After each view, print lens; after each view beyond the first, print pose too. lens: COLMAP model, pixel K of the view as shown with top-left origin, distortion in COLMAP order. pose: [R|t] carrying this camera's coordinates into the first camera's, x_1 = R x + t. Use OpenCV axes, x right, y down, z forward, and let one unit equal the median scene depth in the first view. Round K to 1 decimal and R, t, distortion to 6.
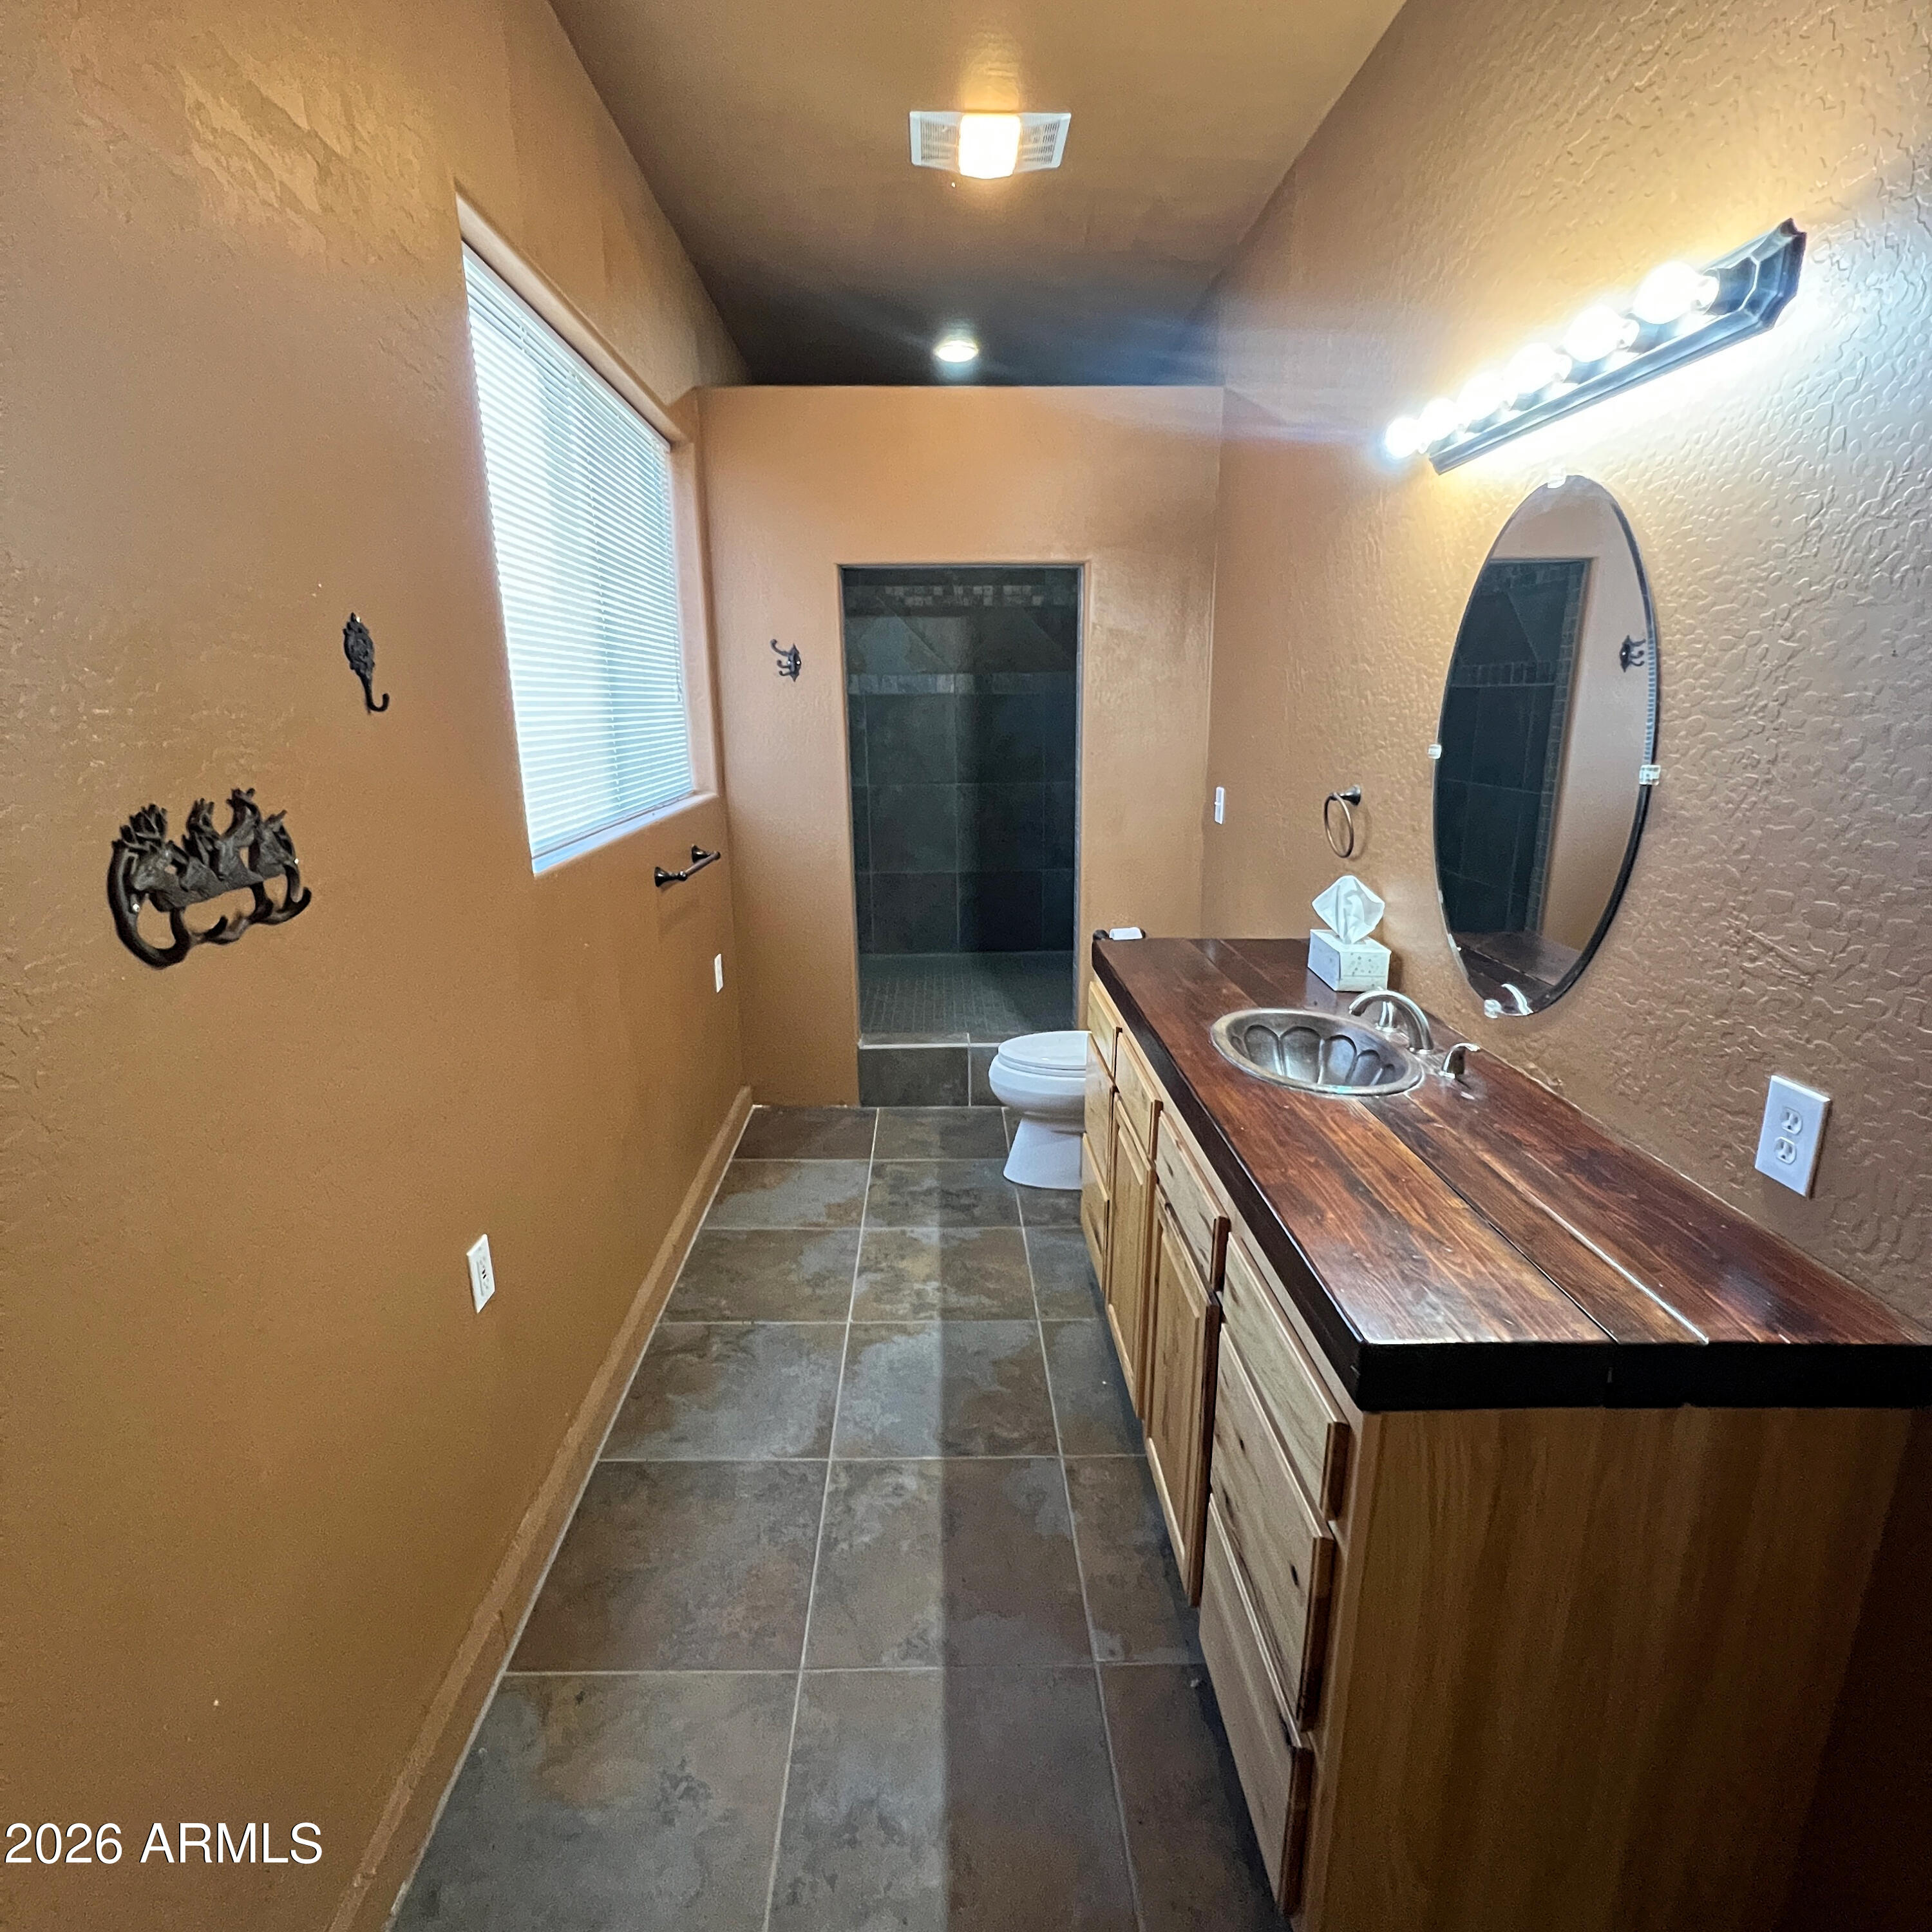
lens RADIAL K [[1024.5, 0, 972.0], [0, 1024.5, 966.1], [0, 0, 1]] dist [-0.002470, -0.000681]
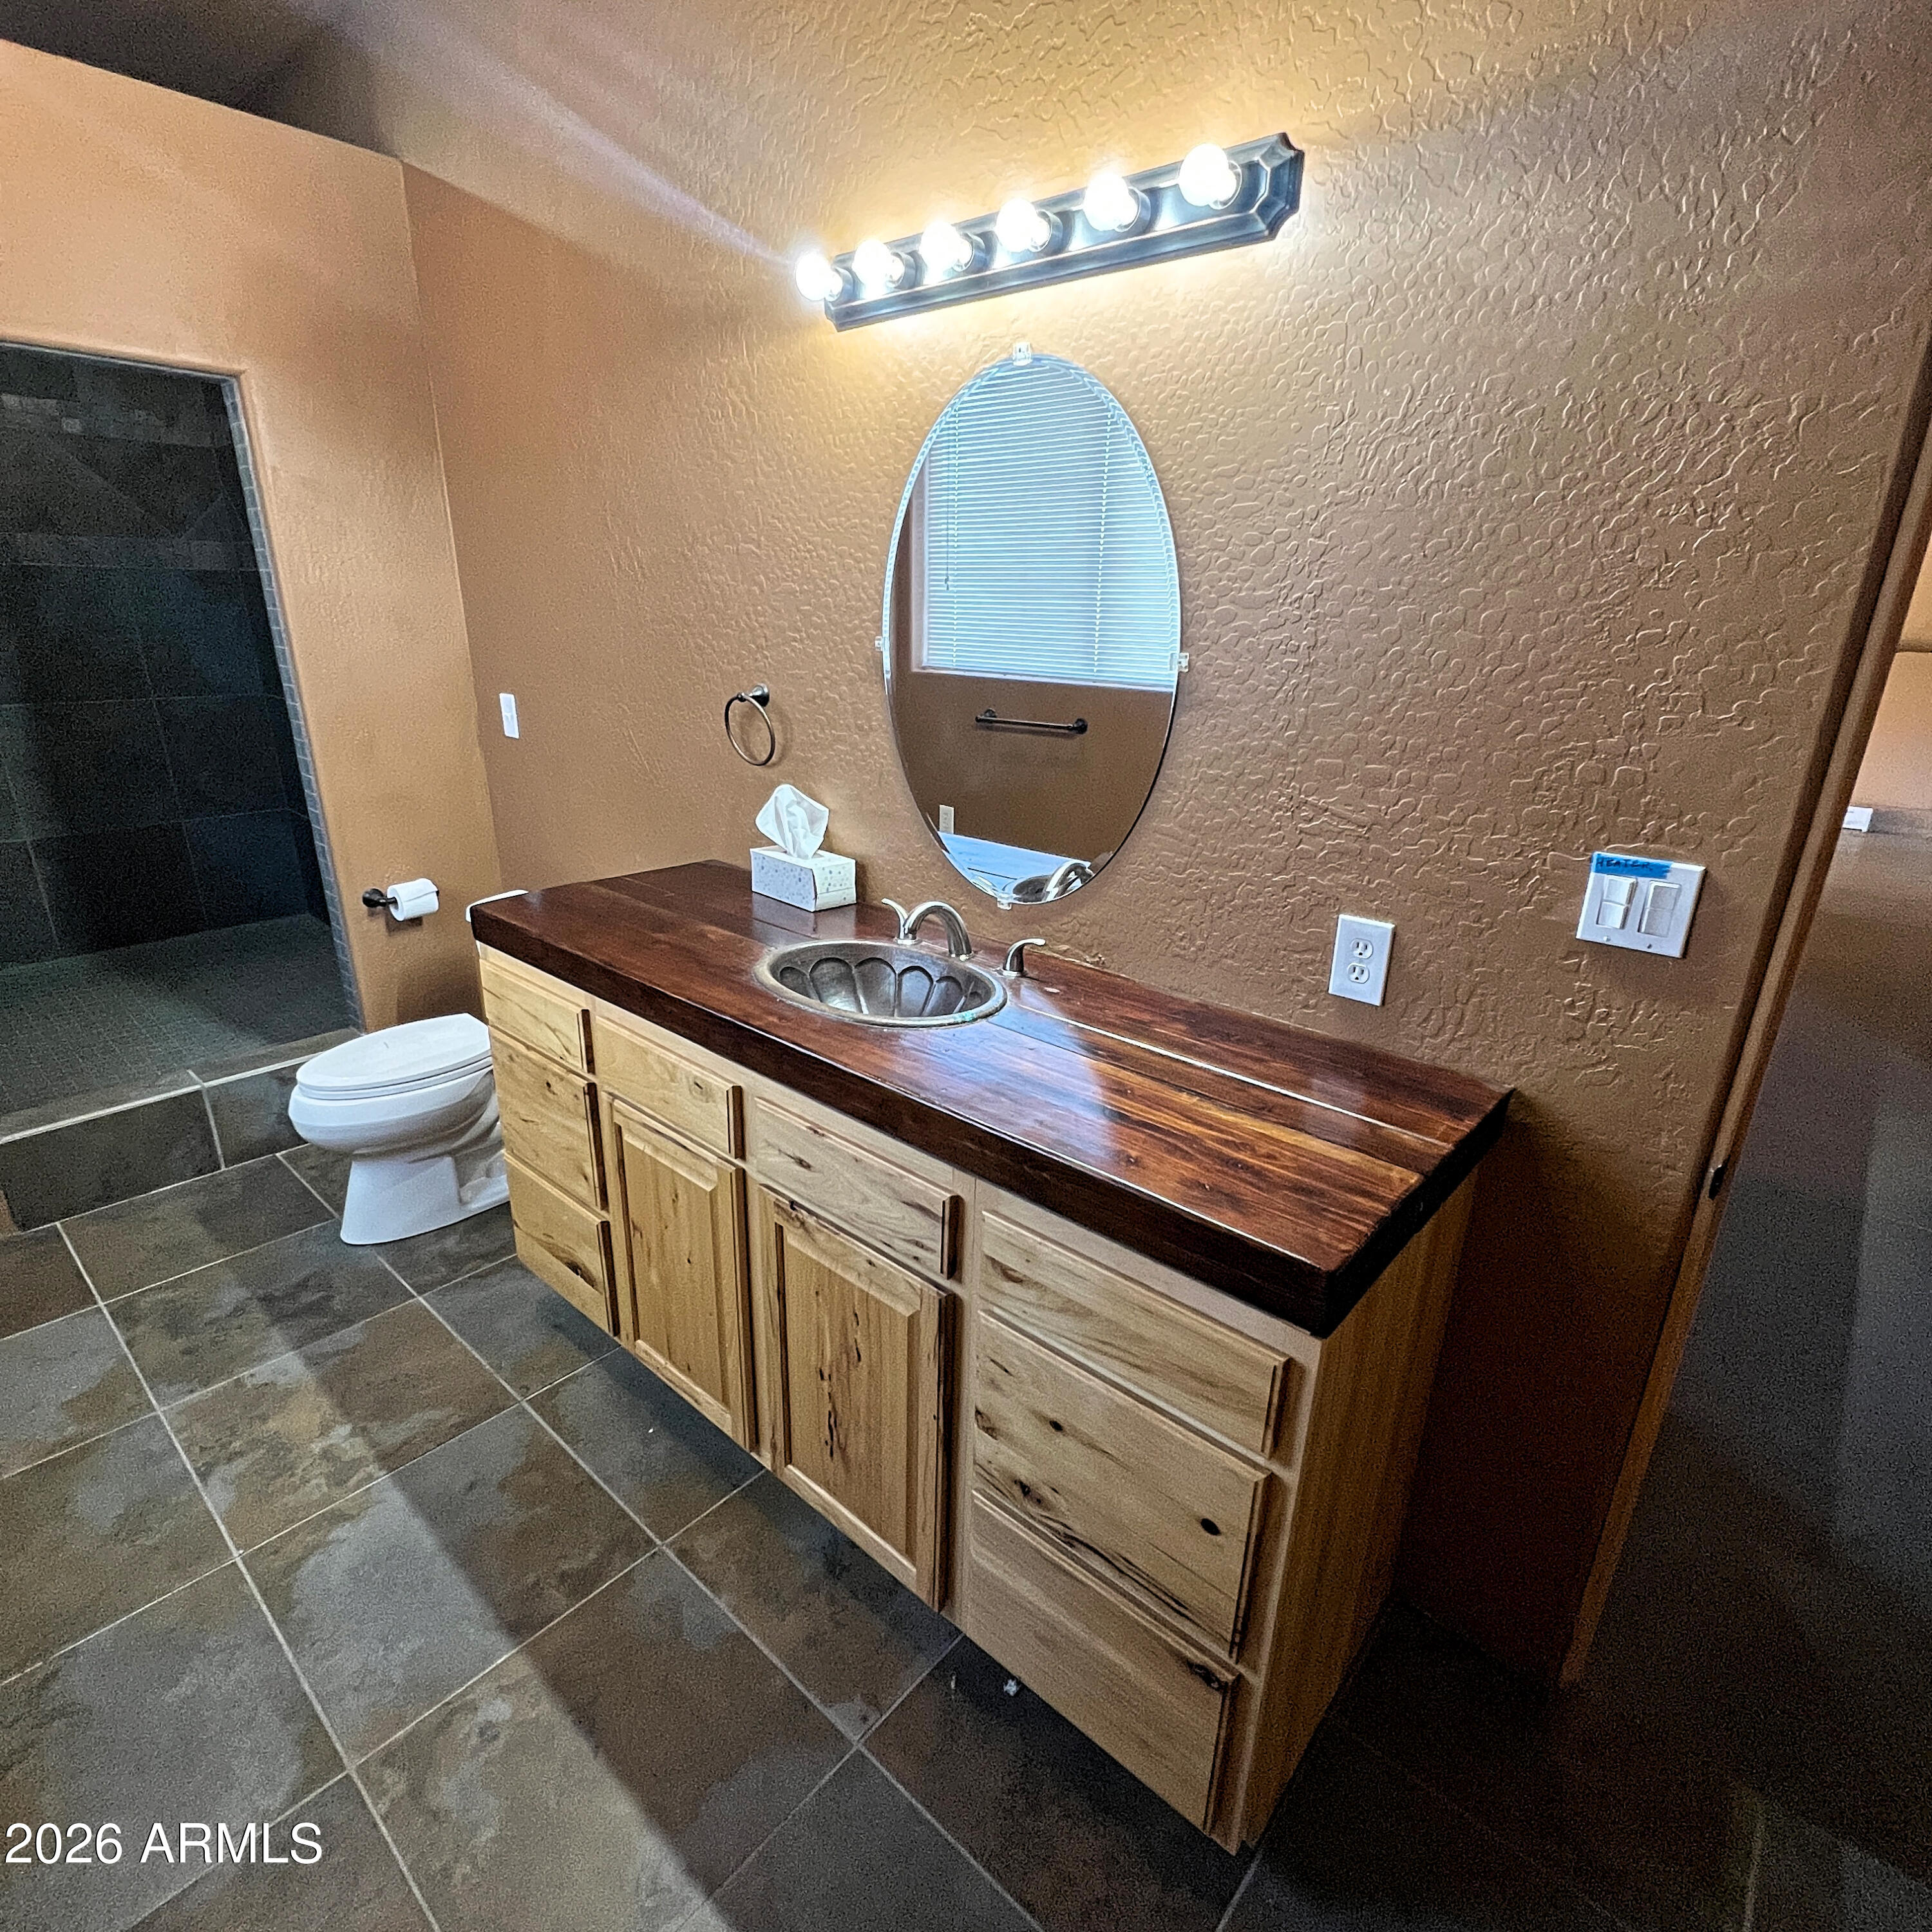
lens RADIAL K [[1024.5, 0, 968.6], [0, 1024.5, 965.1], [0, 0, 1]] dist [-0.002470, -0.000681]
pose [[0.682785, -0.223307, 0.695657, -0.221653], [0.158854, 0.974742, 0.156979, -0.056812], [-0.713141, 0.003325, 0.701013, 0.284457]]
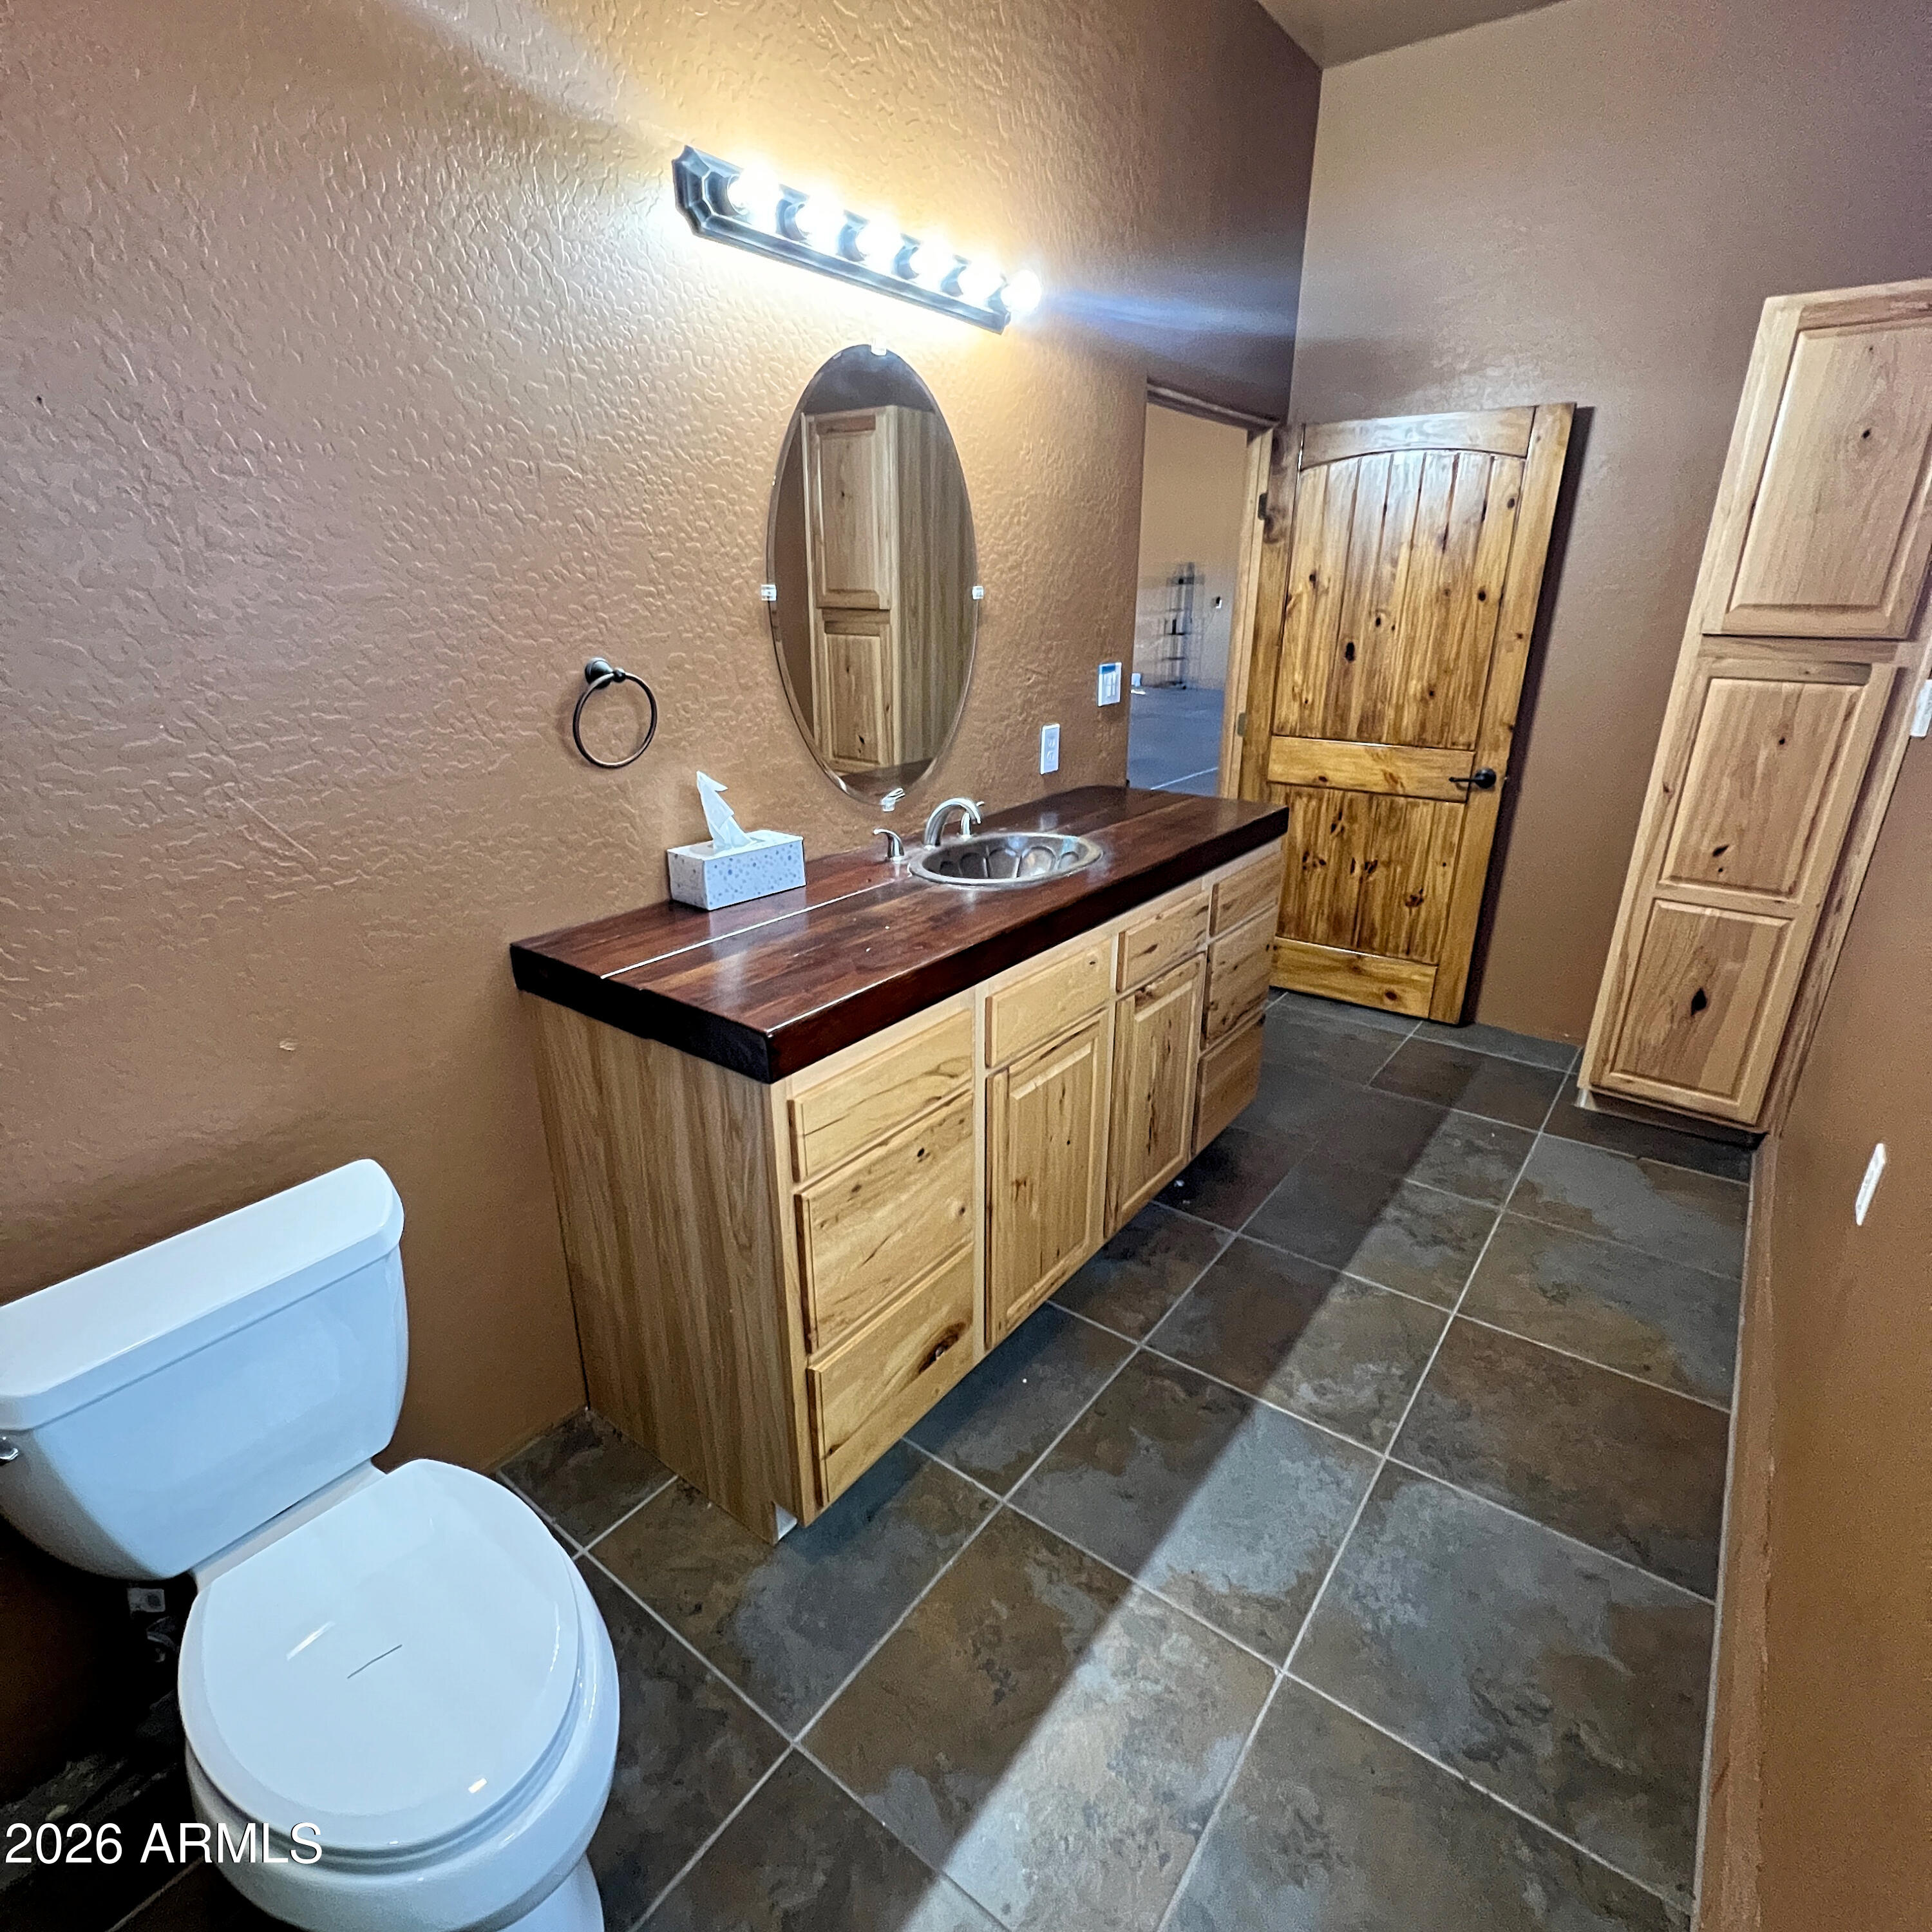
lens RADIAL K [[1024.5, 0, 957.7], [0, 1024.5, 959.1], [0, 0, 1]] dist [-0.002470, -0.000681]
pose [[-0.770529, -0.218105, 0.598928, -0.302570], [0.158708, 0.844395, 0.511673, -0.380237], [-0.617330, 0.489314, -0.616016, 1.644484]]
